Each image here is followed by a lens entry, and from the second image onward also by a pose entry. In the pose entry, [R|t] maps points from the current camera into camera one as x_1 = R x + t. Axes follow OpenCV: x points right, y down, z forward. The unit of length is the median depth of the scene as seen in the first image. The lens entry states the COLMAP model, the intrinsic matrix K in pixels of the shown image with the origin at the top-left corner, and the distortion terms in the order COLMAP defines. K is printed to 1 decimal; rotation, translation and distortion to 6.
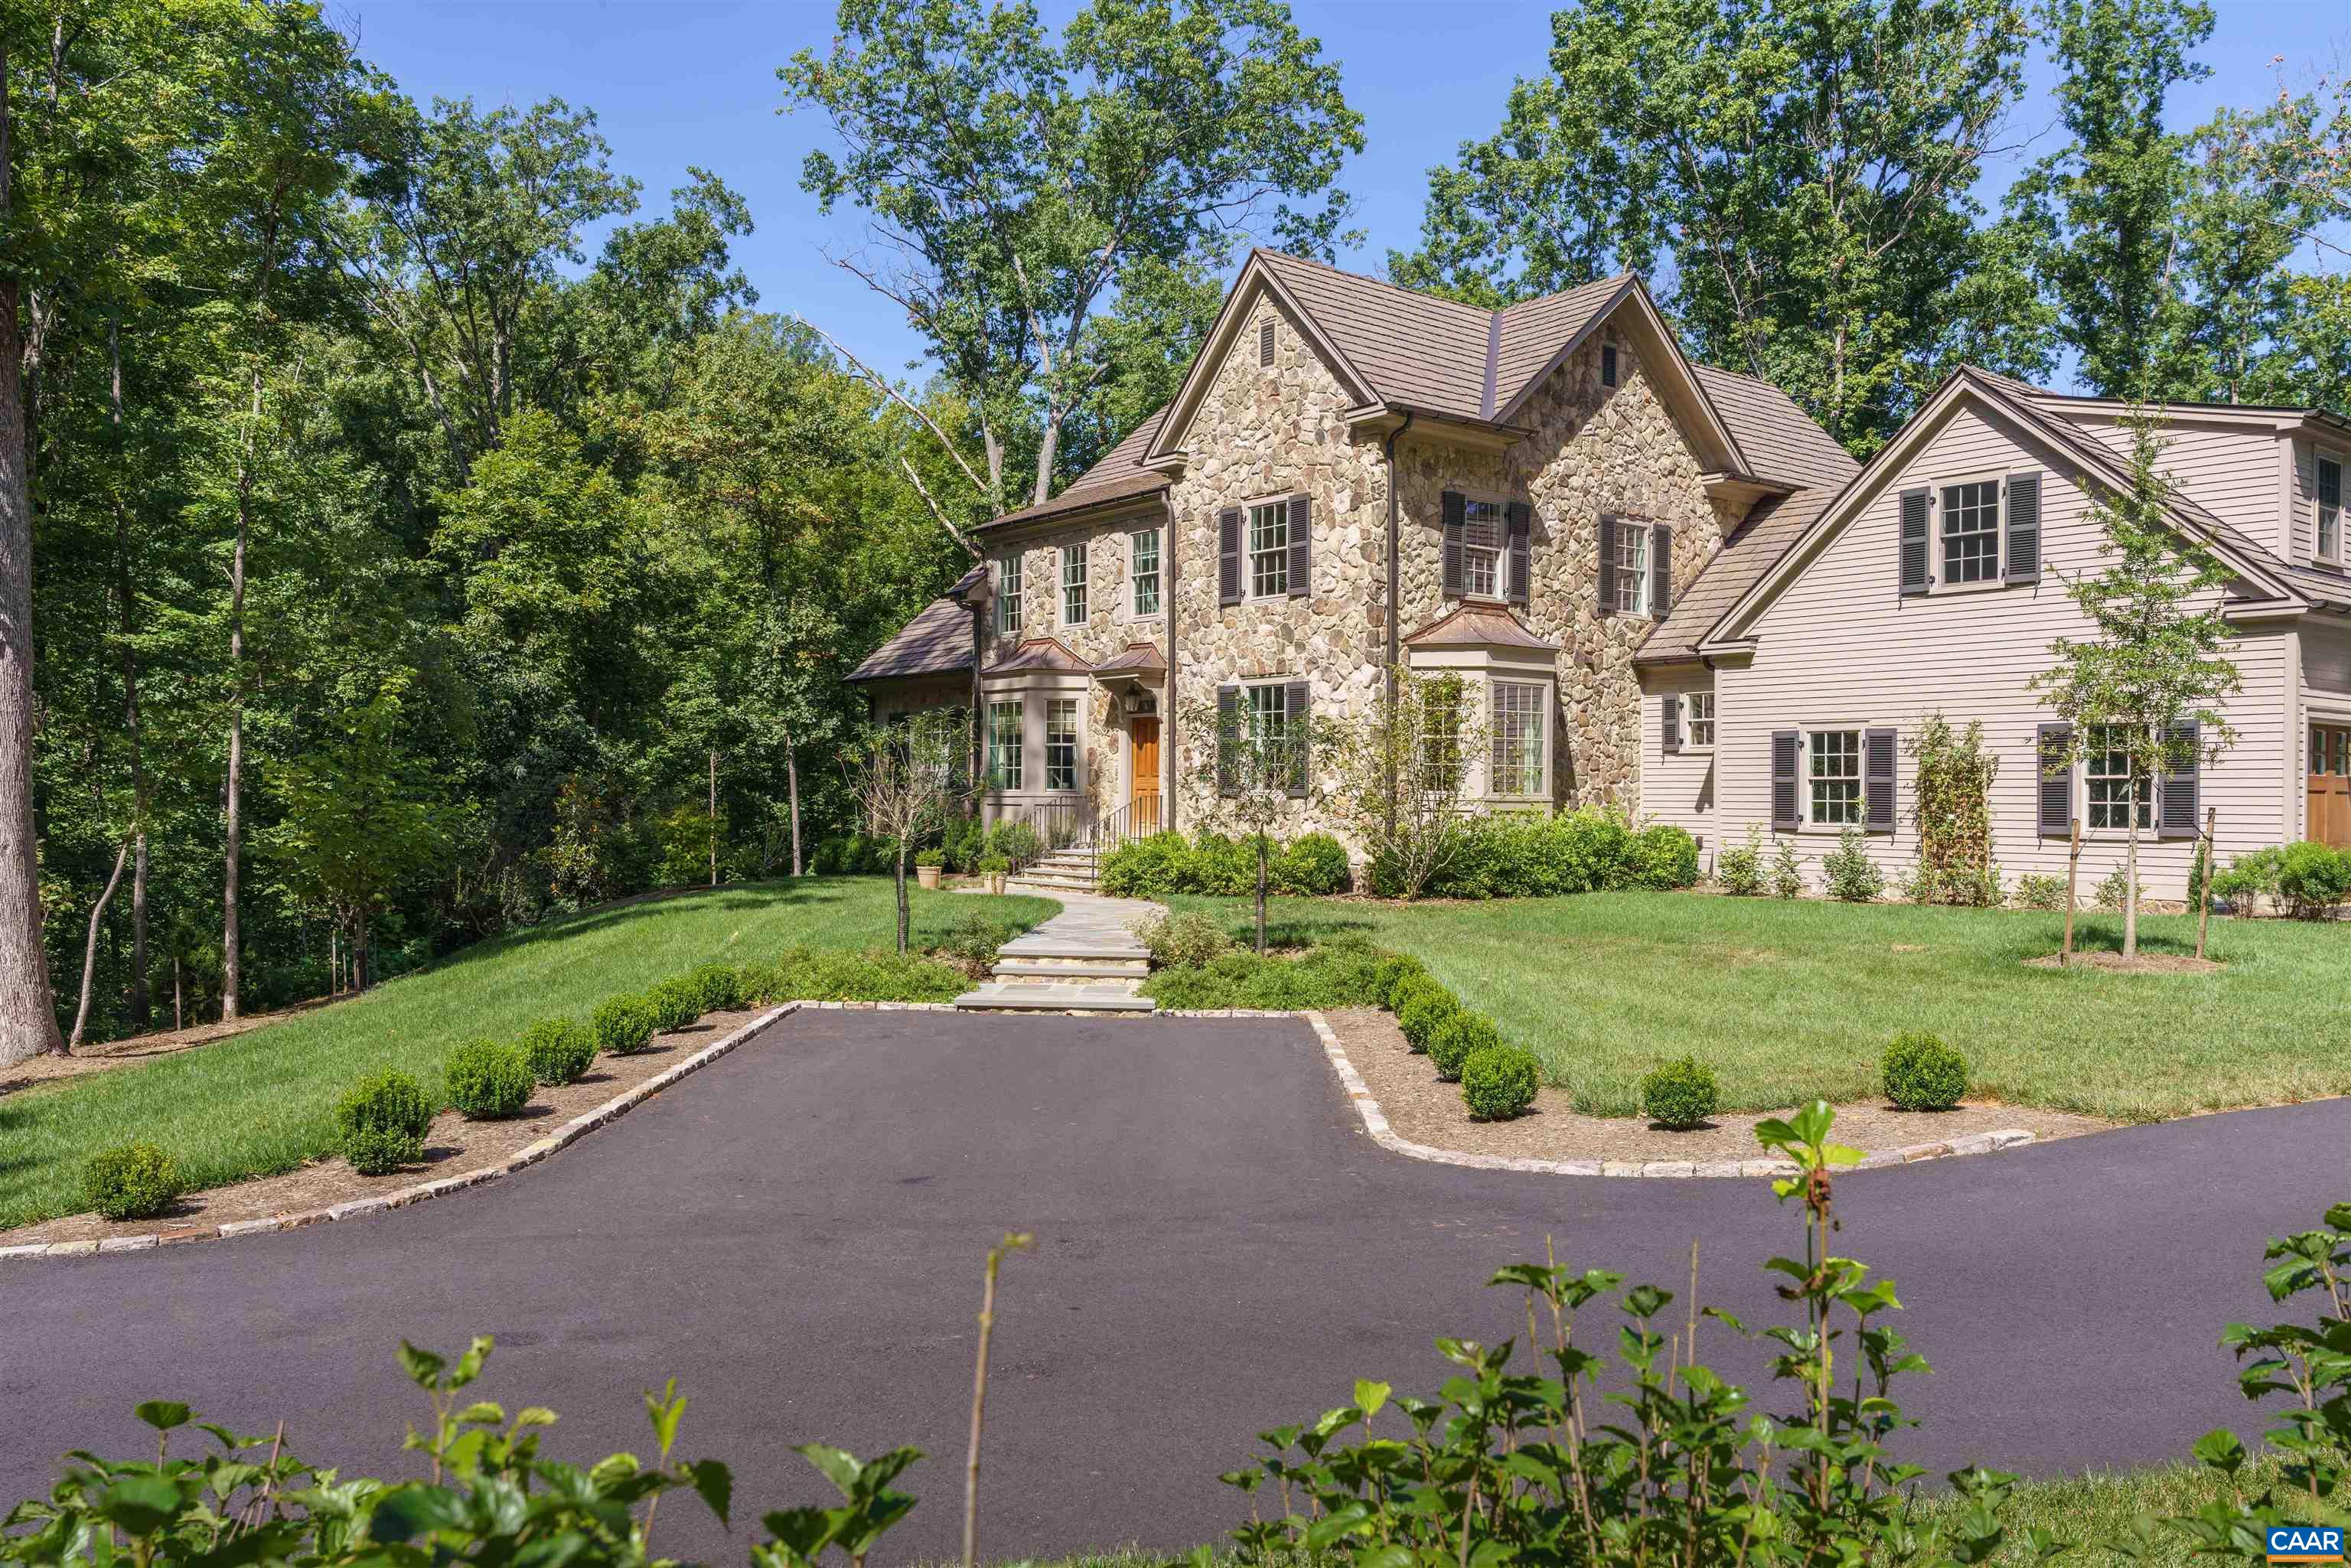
lens RADIAL K [[1833.0, 0, 1176.5], [0, 1833.0, 782.5], [0, 0, 1]] dist [0.002650, 0.000343]
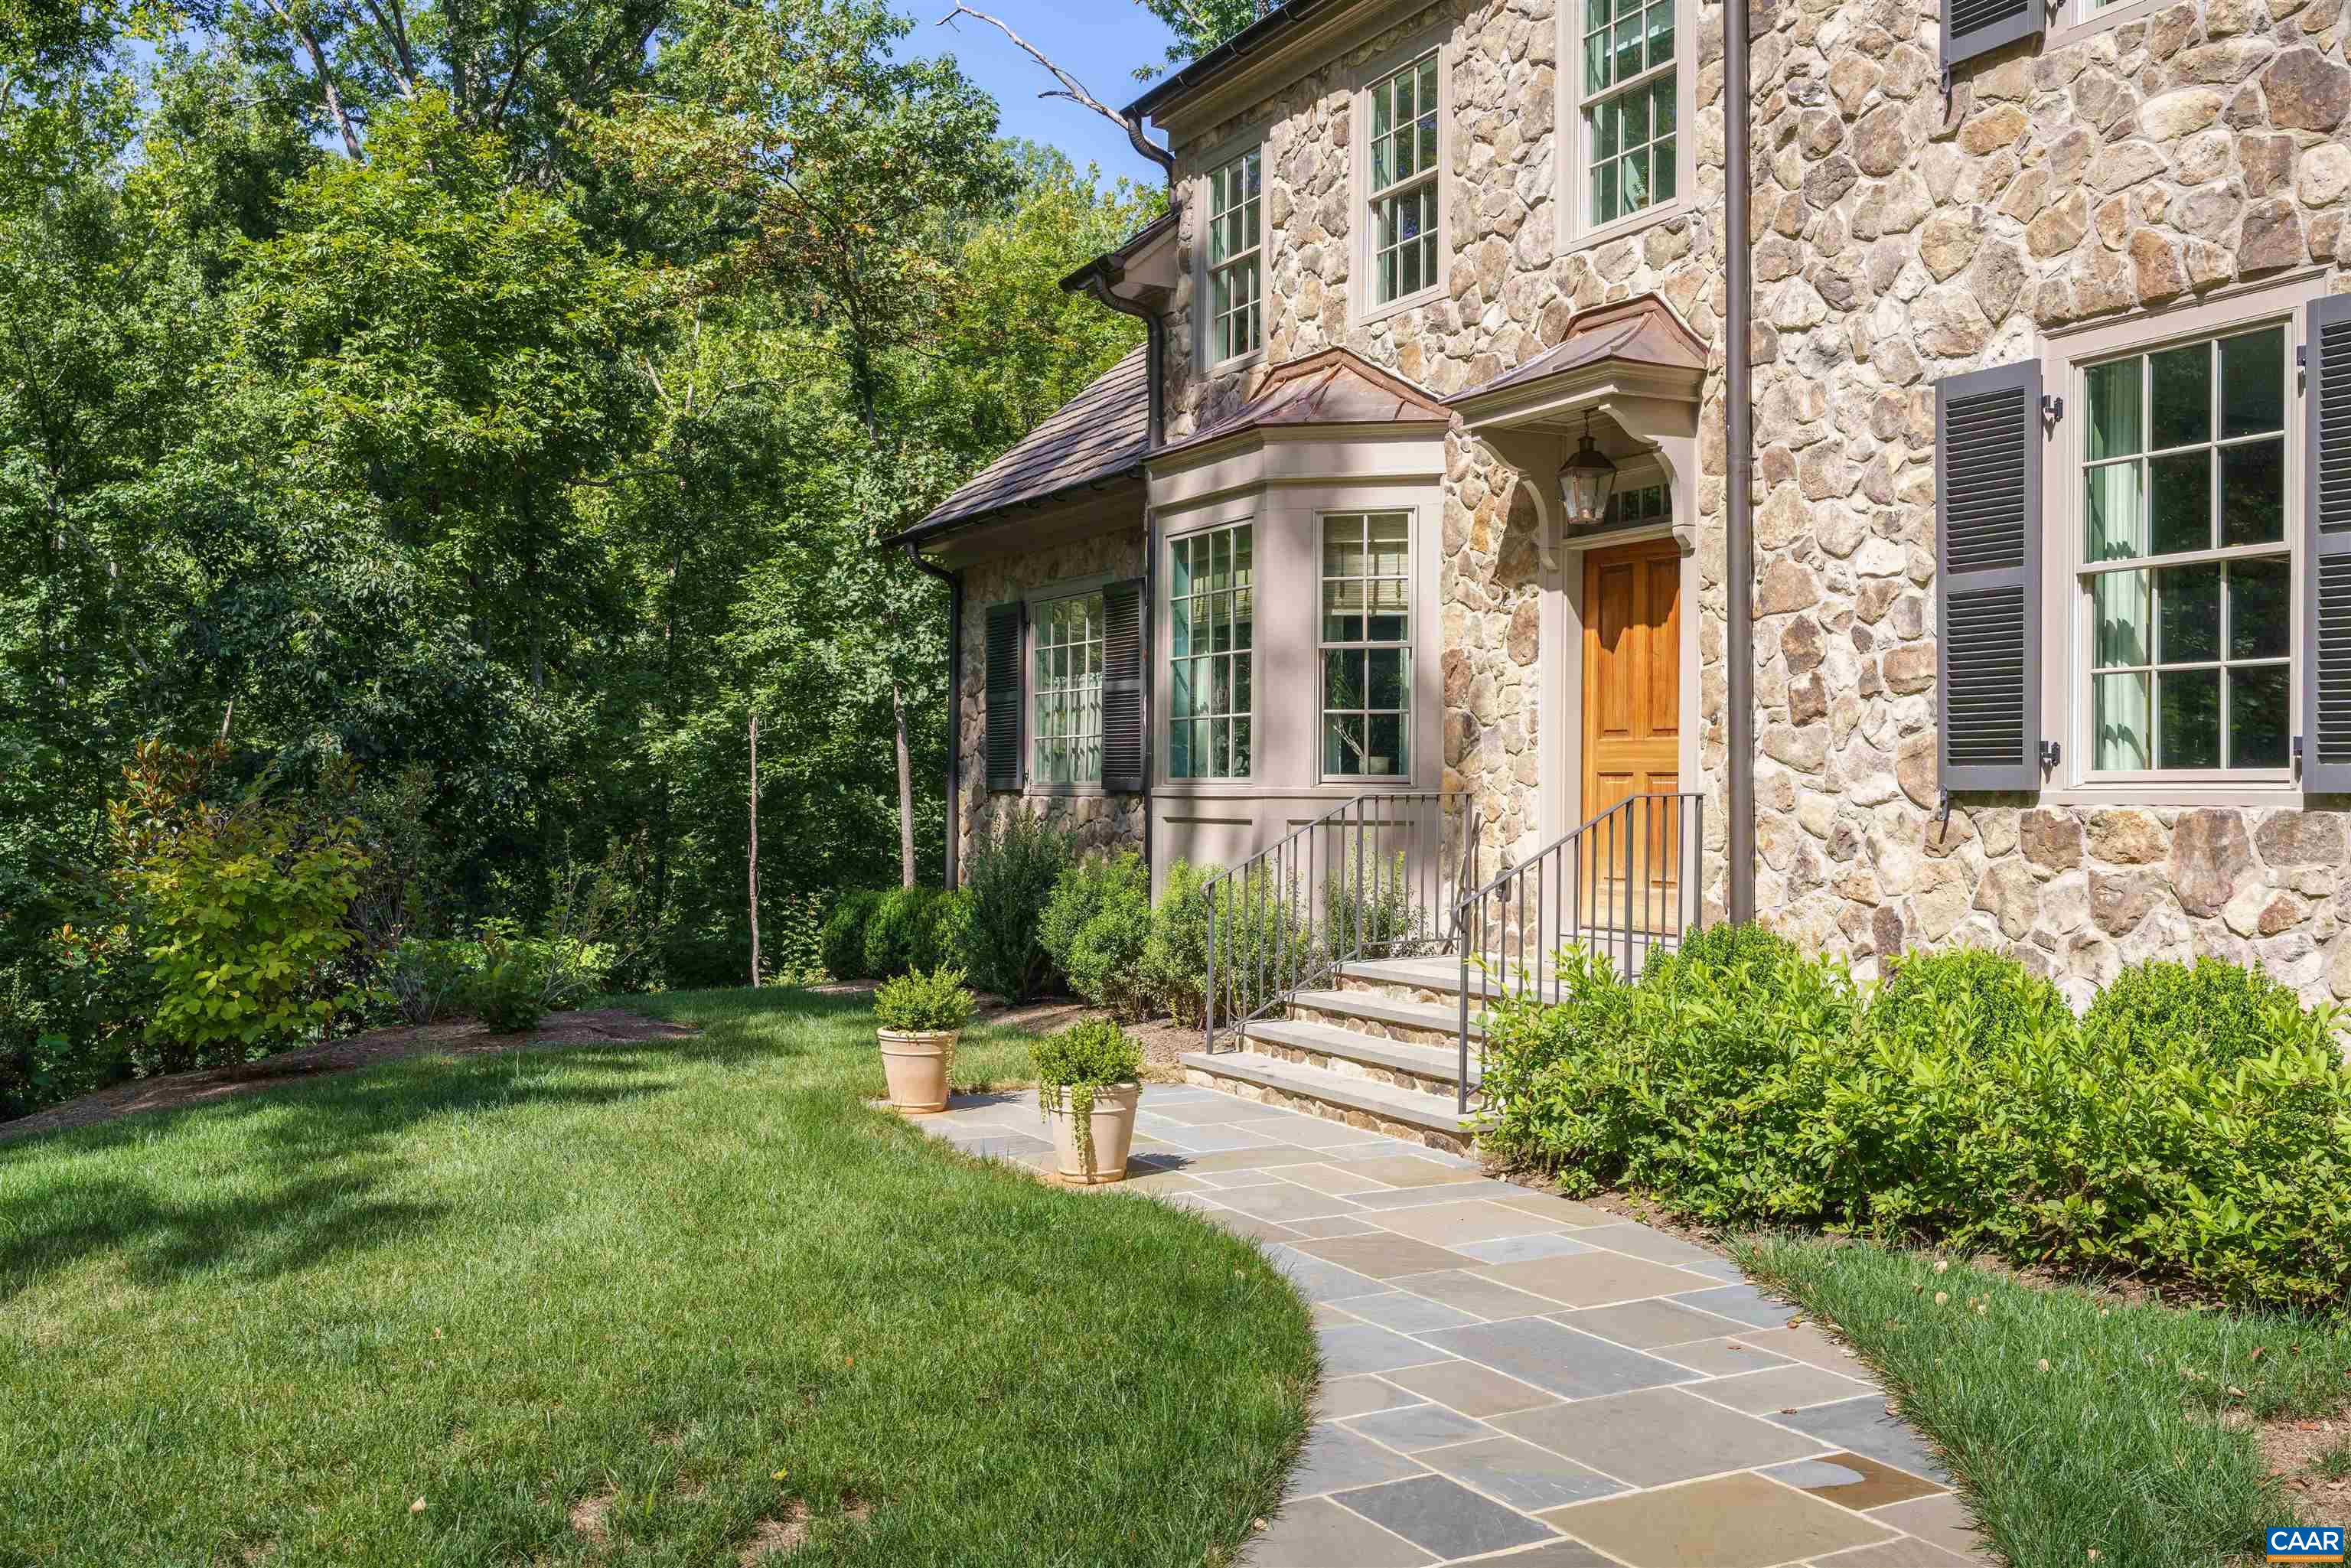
lens RADIAL K [[2165.1, 0, 1175.9], [0, 2165.1, 776.8], [0, 0, 1]] dist [-0.008852, 0.000000]
pose [[0.985466, -0.001757, -0.169861, -0.029096], [0.001526, 0.999998, -0.001492, 0.004450], [0.169864, 0.001211, 0.985467, 0.596114]]
